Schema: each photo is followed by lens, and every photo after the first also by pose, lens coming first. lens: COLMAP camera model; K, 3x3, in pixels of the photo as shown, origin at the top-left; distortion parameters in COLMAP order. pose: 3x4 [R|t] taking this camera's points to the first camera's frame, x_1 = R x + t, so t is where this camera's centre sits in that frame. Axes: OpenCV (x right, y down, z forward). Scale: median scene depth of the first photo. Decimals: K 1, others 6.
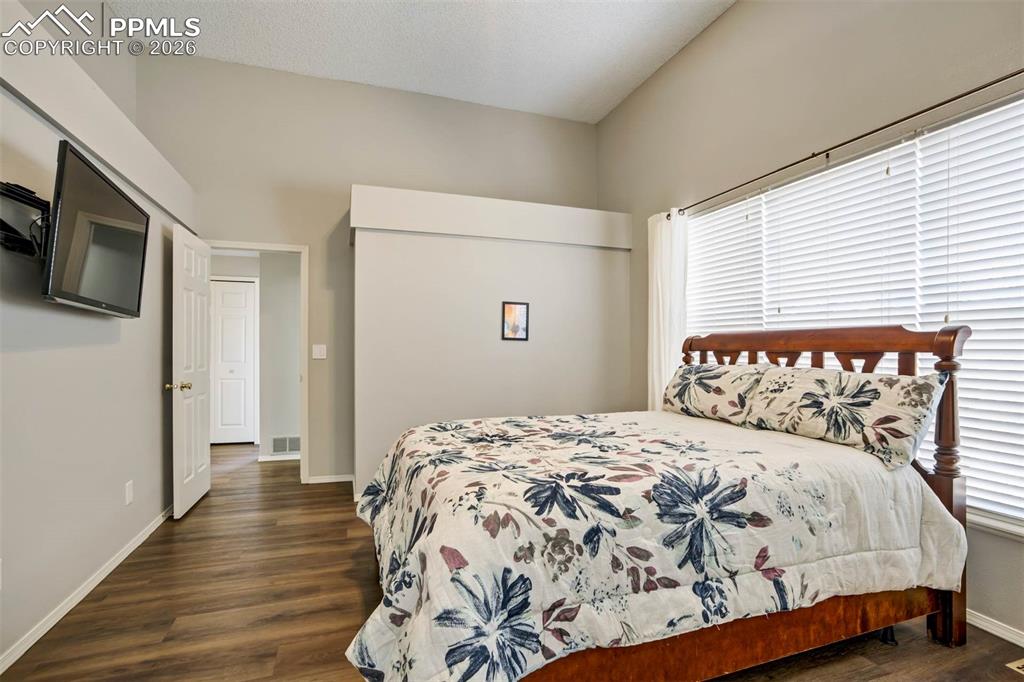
lens RADIAL K [[481.7, 0, 510.3], [0, 481.7, 339.0], [0, 0, 1]] dist [-0.064493, 0.033747]
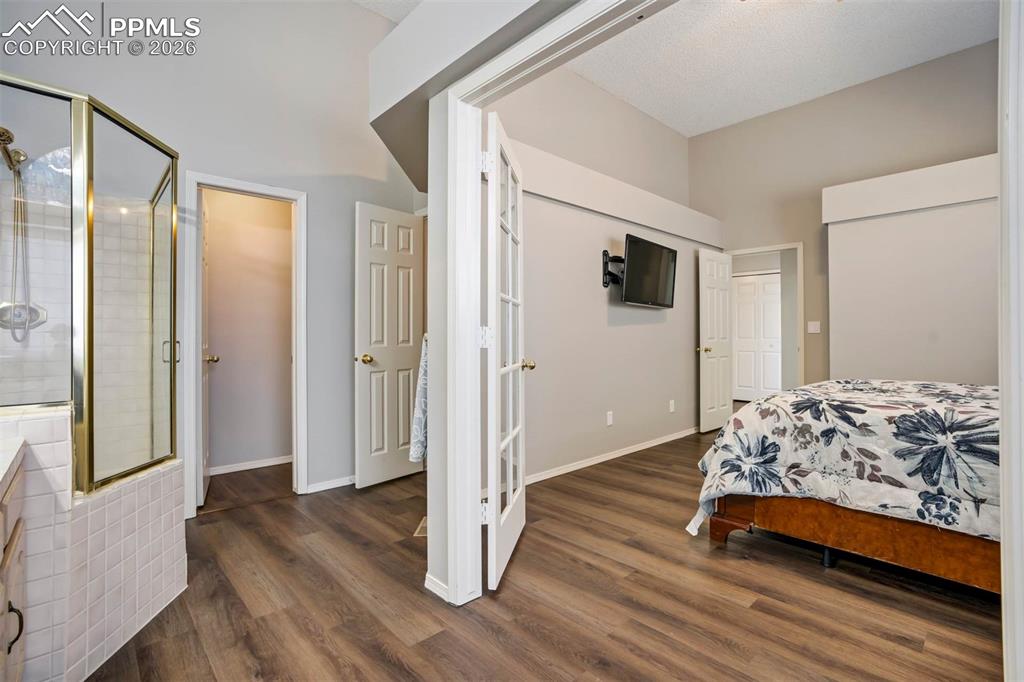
lens RADIAL K [[481.7, 0, 510.3], [0, 481.7, 339.0], [0, 0, 1]] dist [-0.064493, 0.033747]
pose [[0.405571, 0.002272, -0.914061, 1.142379], [0.025023, 0.999595, 0.013588, 0.058563], [0.913721, -0.028384, 0.405349, -0.559232]]
